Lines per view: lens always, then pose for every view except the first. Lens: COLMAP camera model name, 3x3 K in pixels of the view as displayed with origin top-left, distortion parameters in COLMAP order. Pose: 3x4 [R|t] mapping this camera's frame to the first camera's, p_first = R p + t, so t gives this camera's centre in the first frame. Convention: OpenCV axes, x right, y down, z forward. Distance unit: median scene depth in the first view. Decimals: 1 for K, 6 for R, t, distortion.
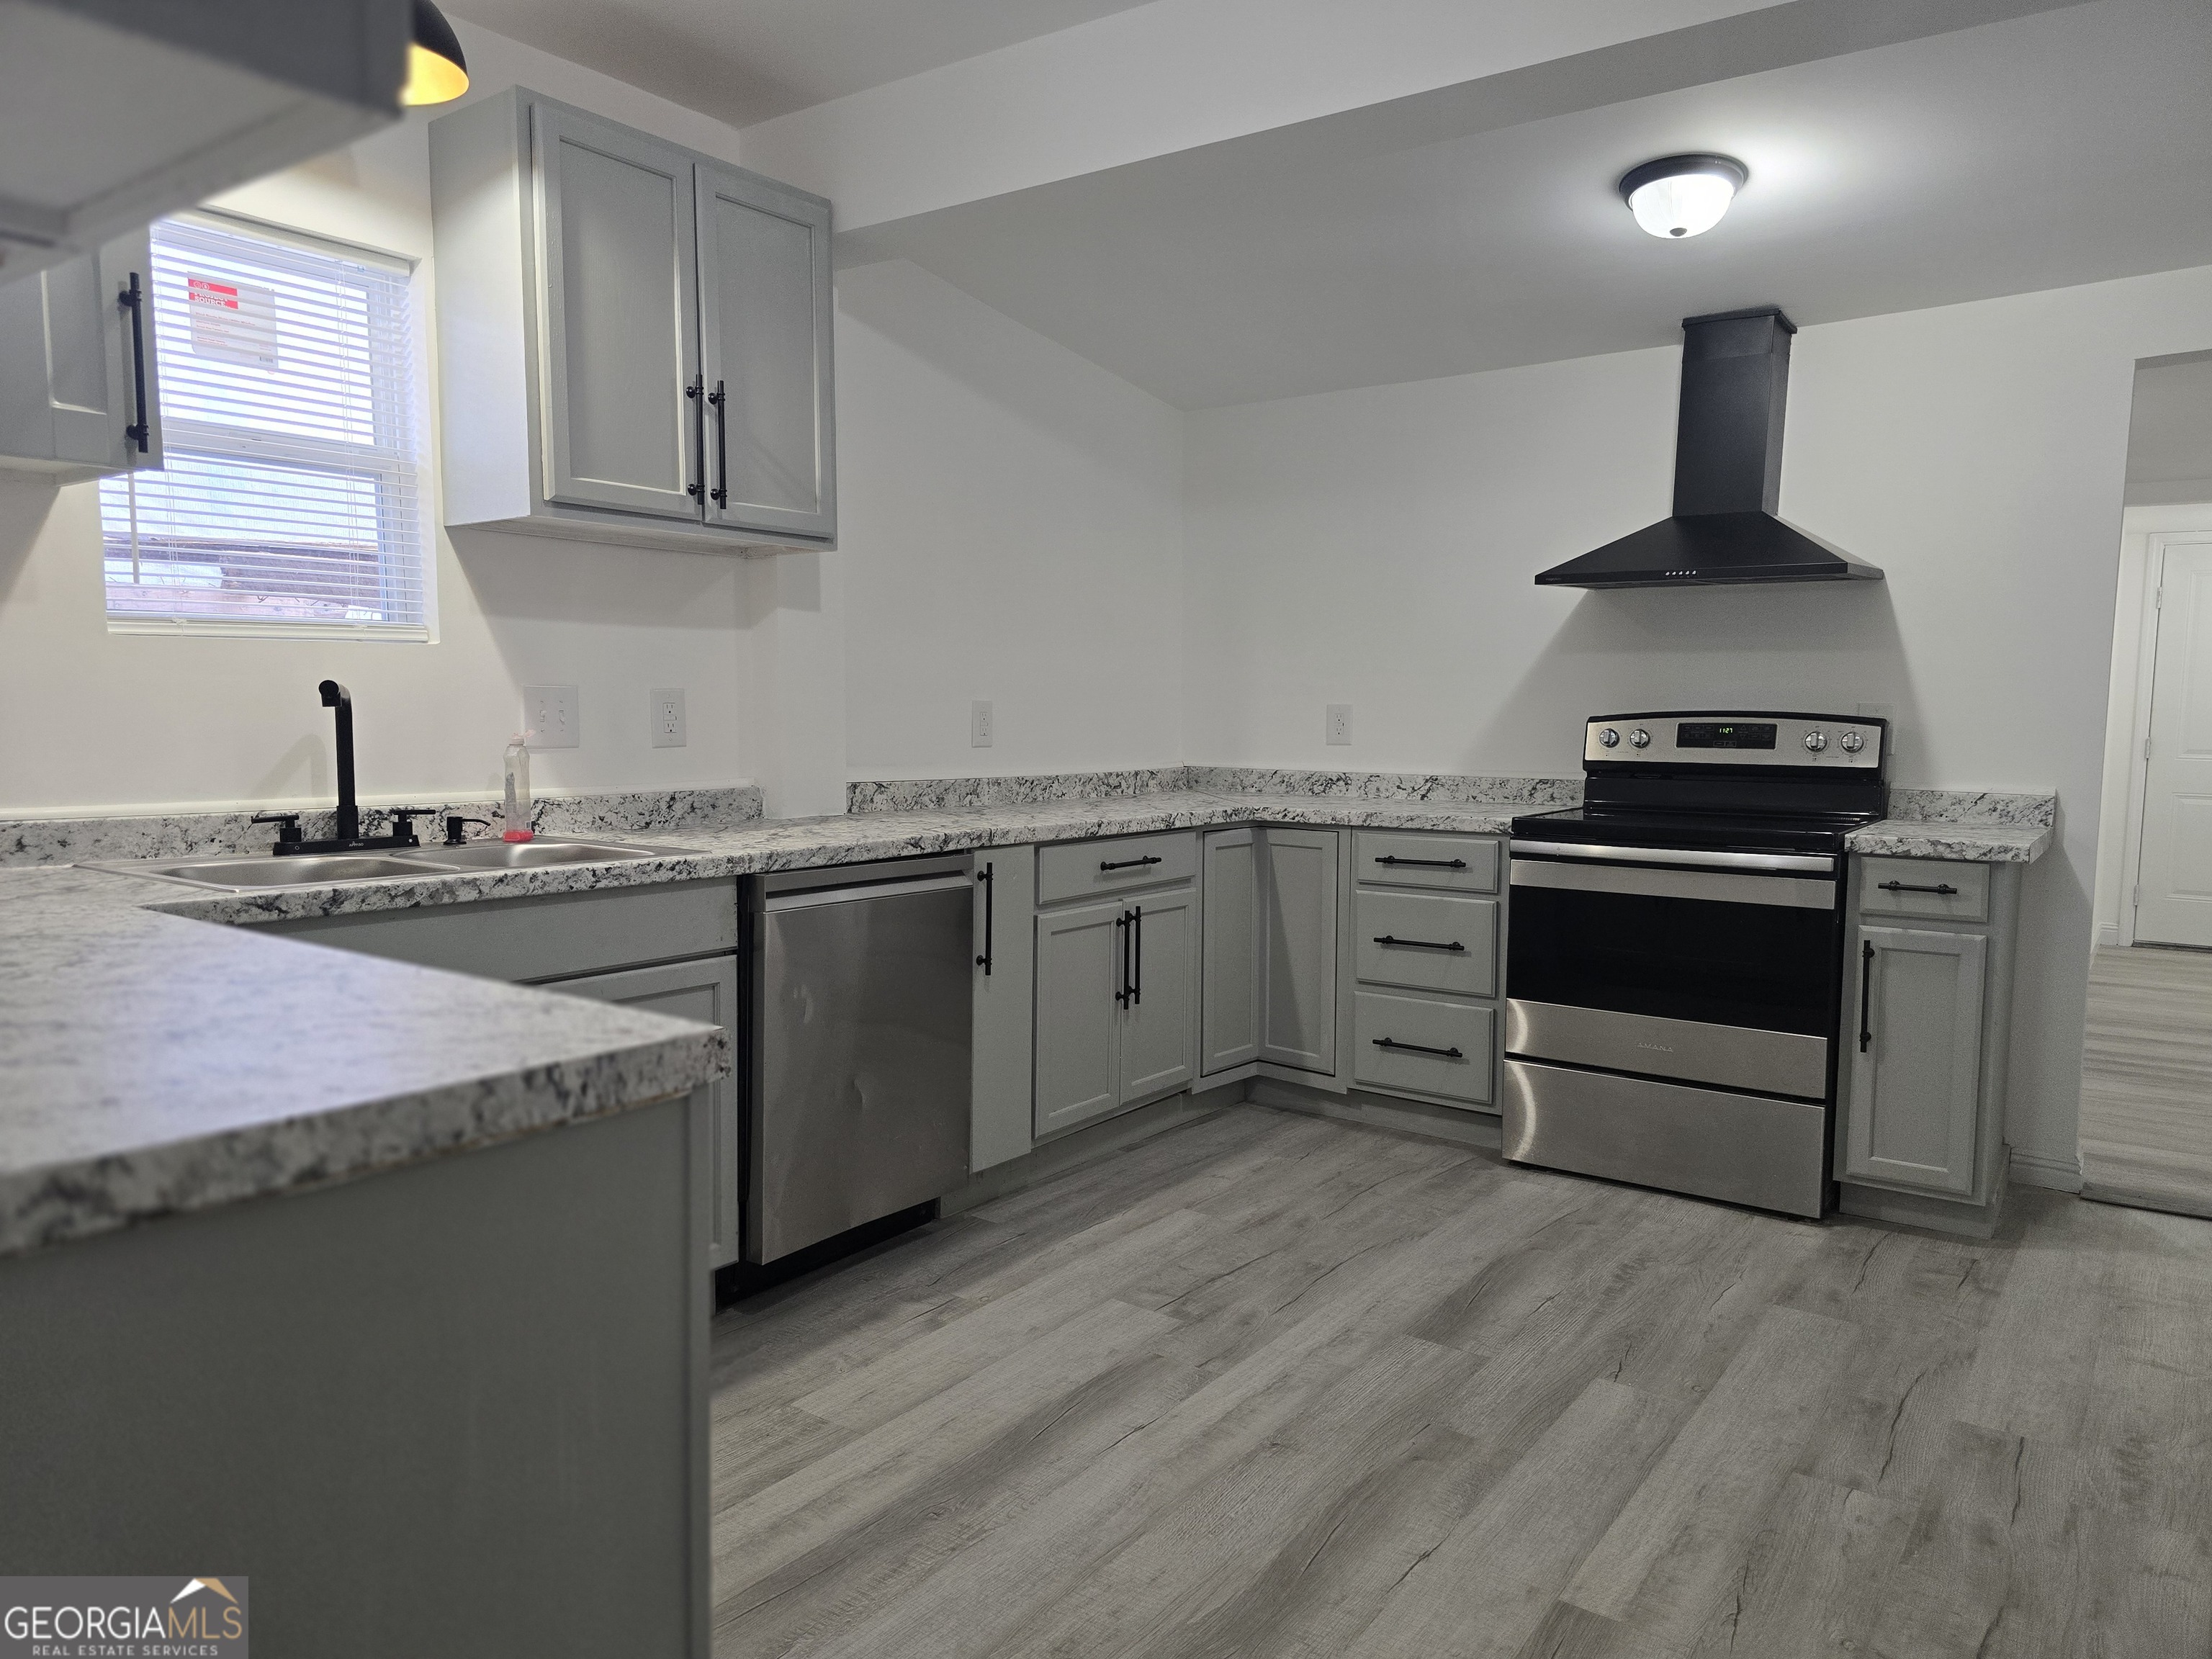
lens RADIAL K [[1472.8, 0, 1123.5], [0, 1472.8, 823.8], [0, 0, 1]] dist [0.056643, -0.053252]
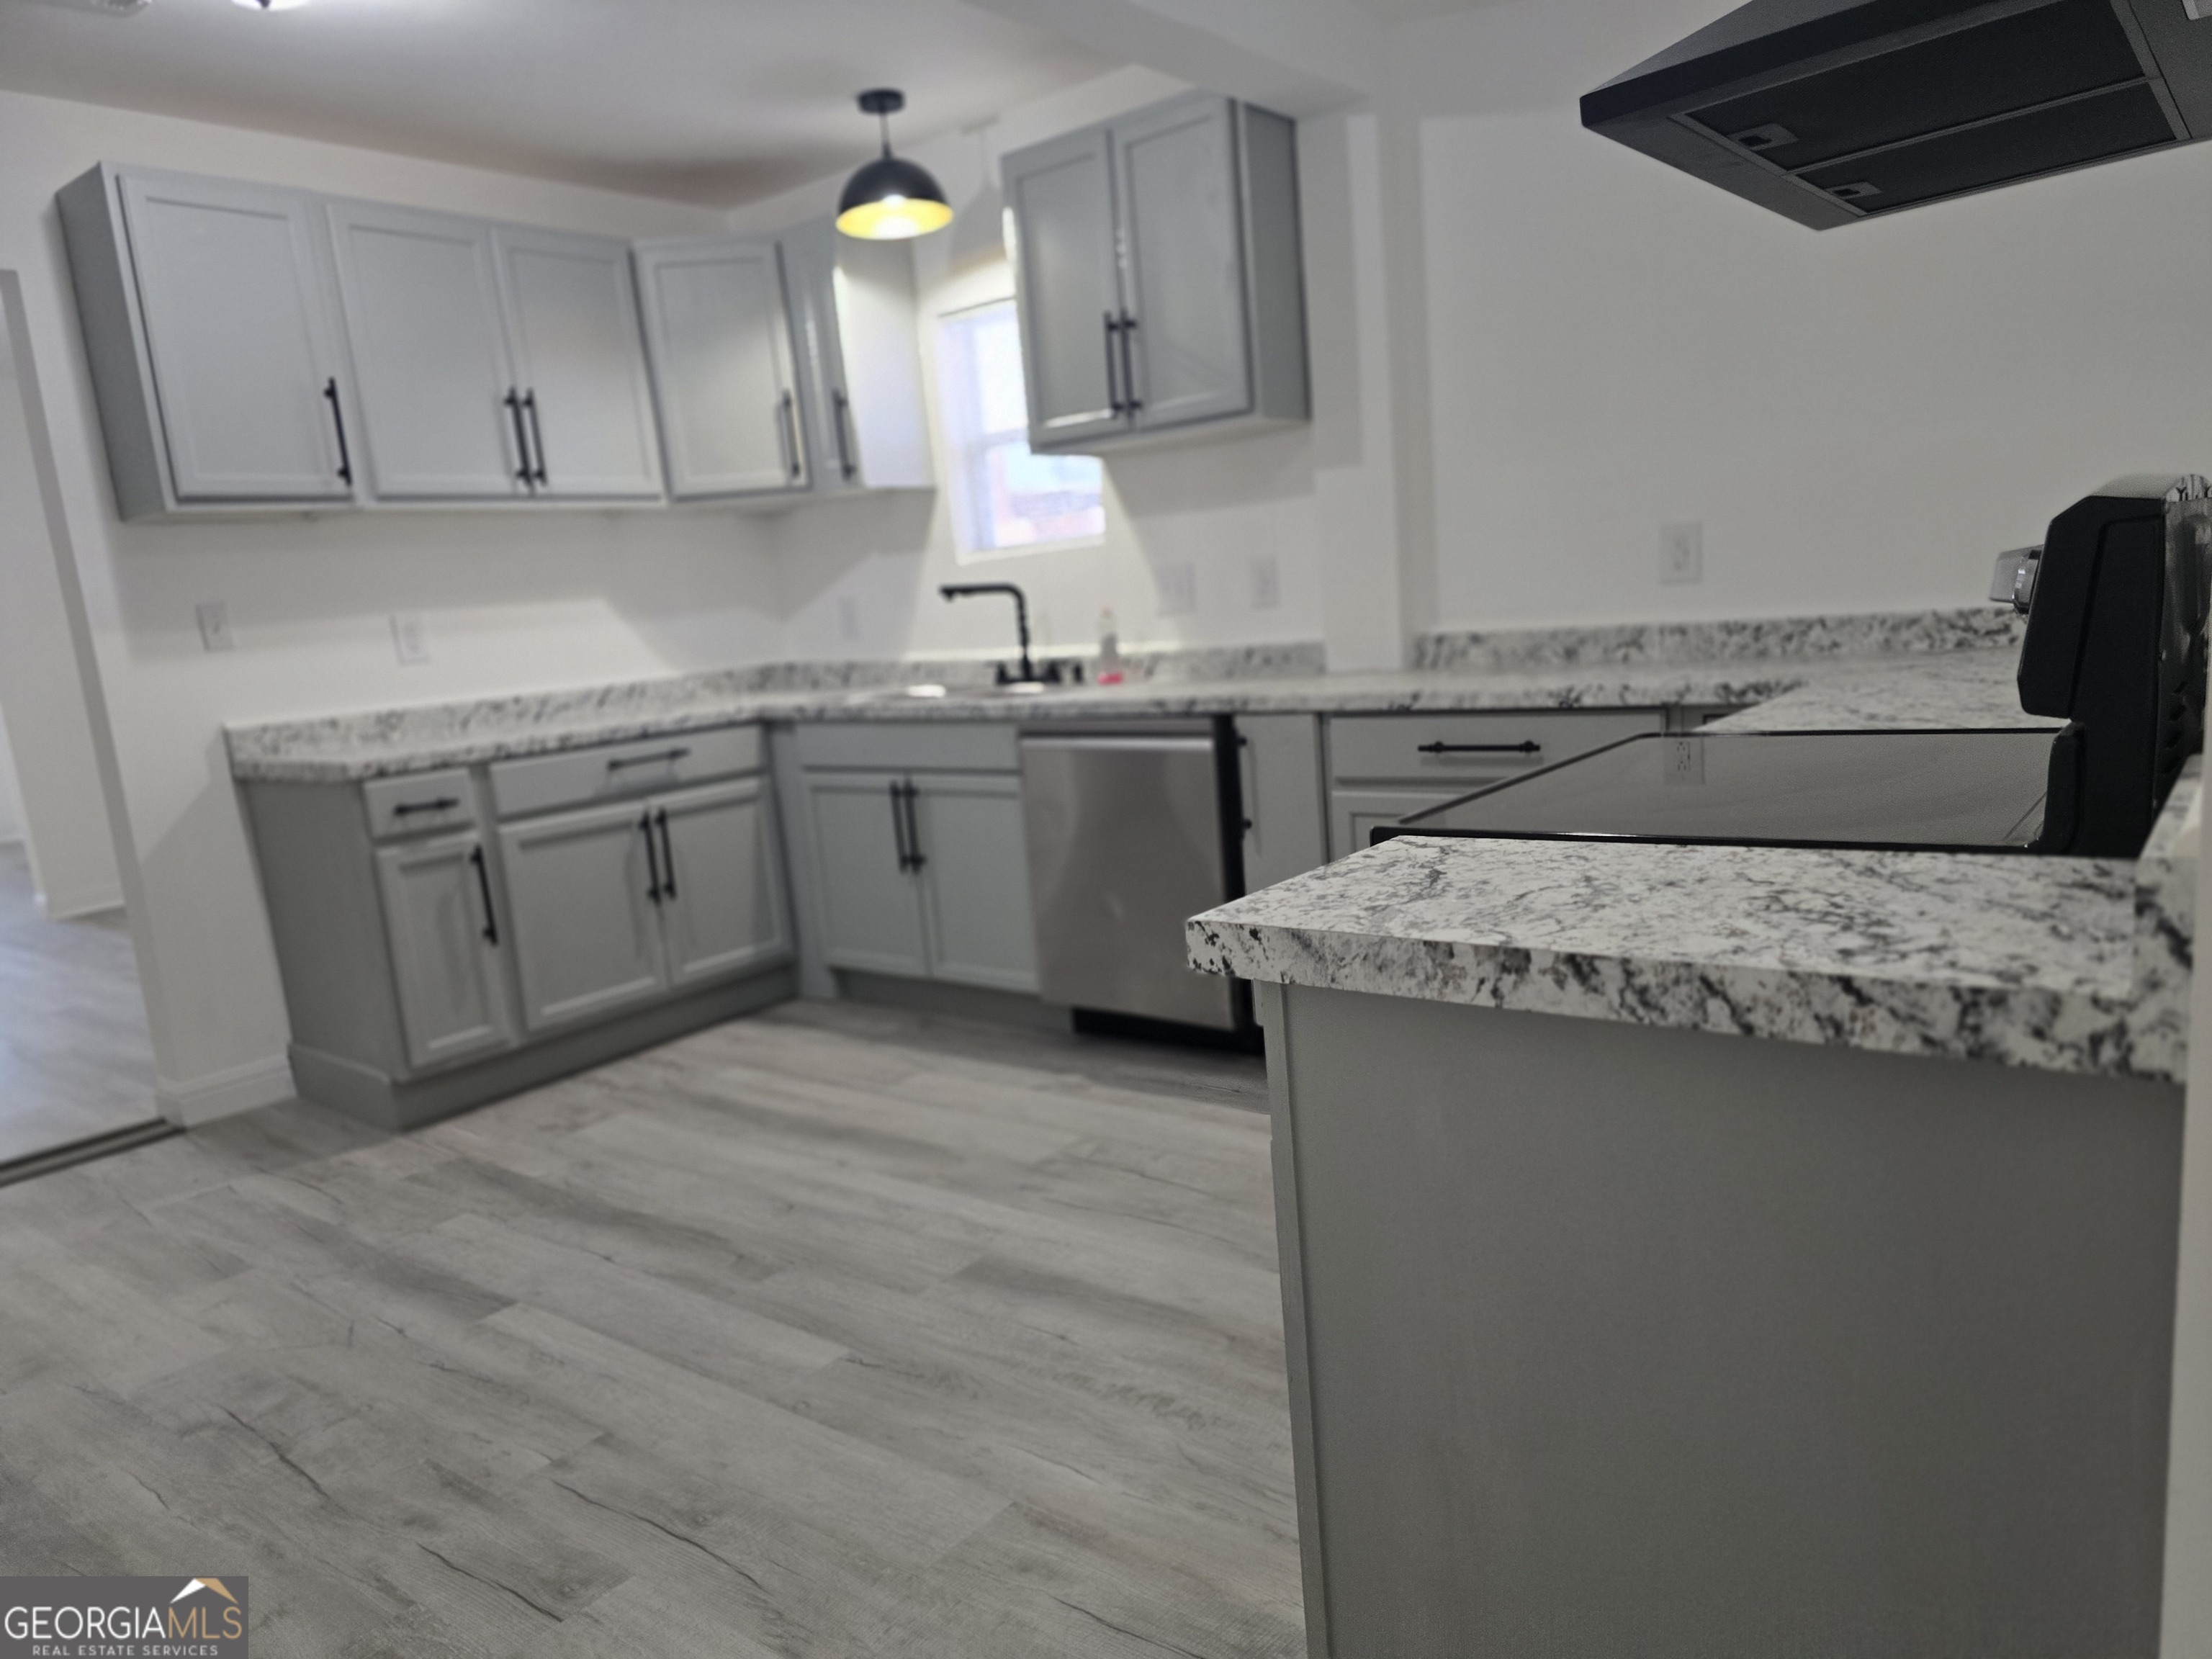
lens RADIAL K [[1472.8, 0, 1122.0], [0, 1472.8, 855.5], [0, 0, 1]] dist [0.056643, -0.053252]
pose [[-0.027932, 0.171618, -0.984767, 0.935329], [0.005284, 0.985163, 0.171538, -0.061902], [0.999596, -0.000412, -0.028424, 0.969192]]
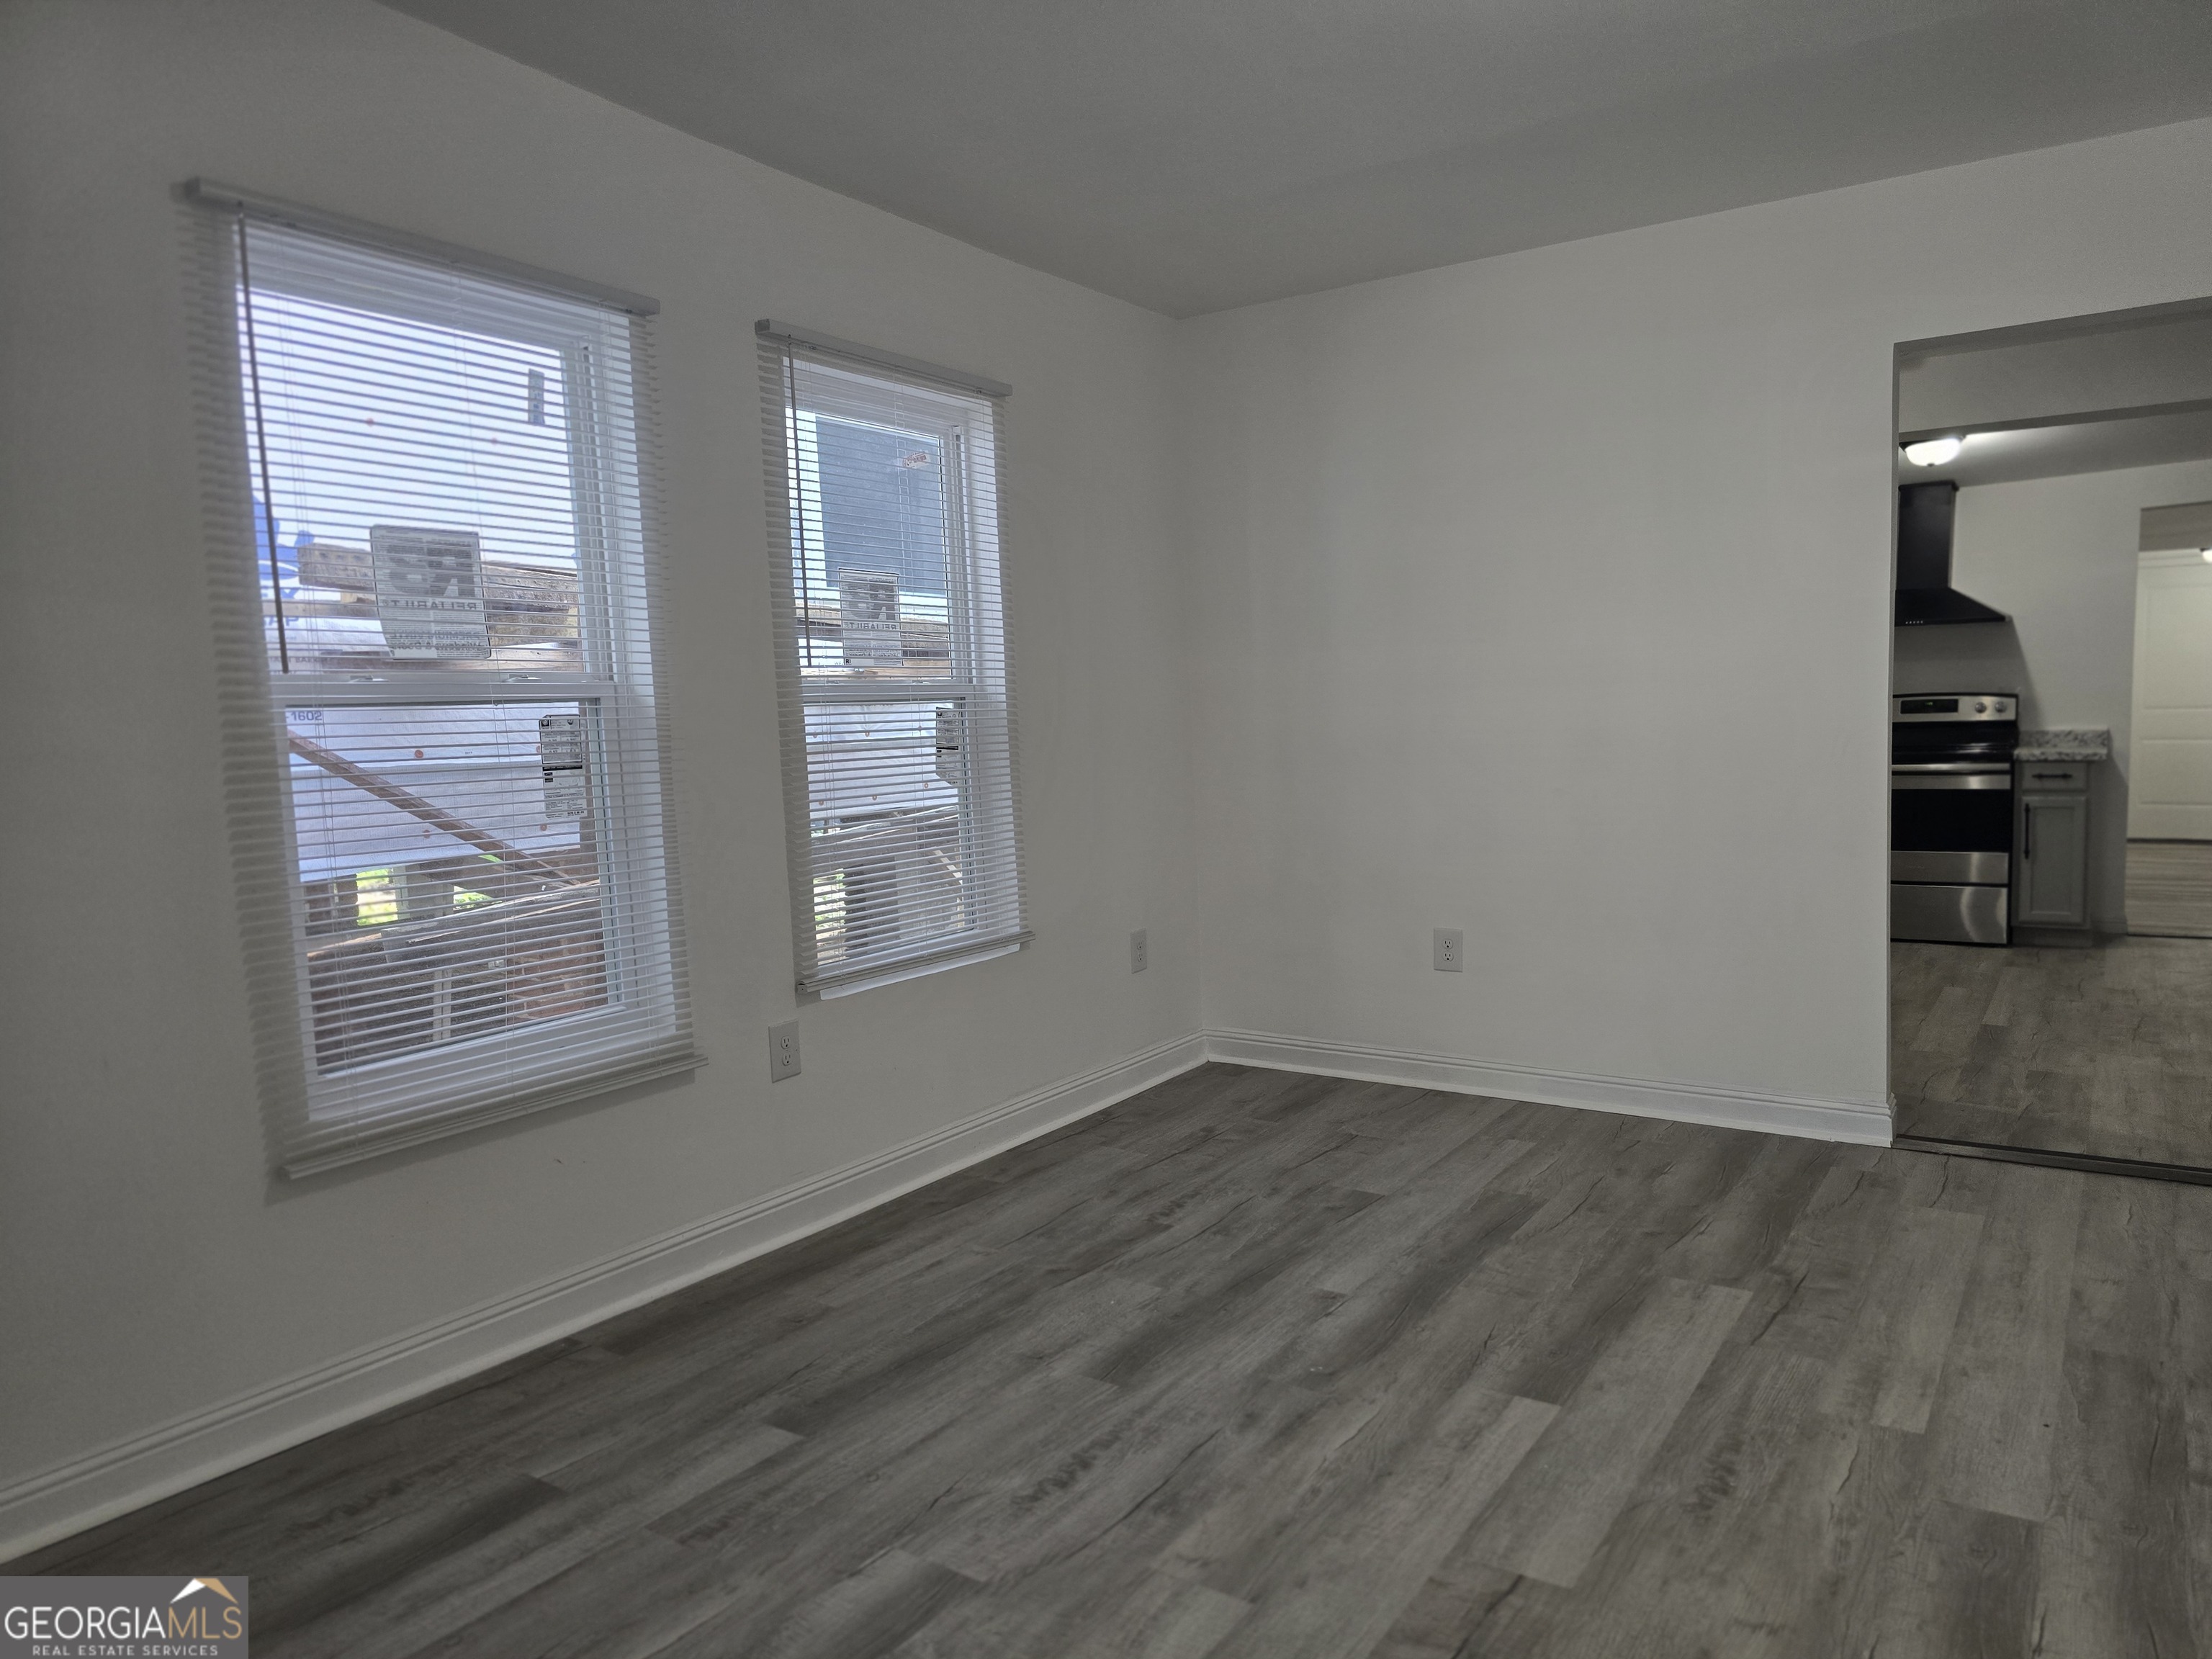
lens RADIAL K [[1472.8, 0, 1121.1], [0, 1472.8, 829.6], [0, 0, 1]] dist [0.056643, -0.053252]
pose [[0.998447, -0.042593, 0.035905, -0.826130], [0.042467, 0.999089, 0.004283, 0.054024], [-0.036055, -0.002752, 0.999346, -1.010302]]
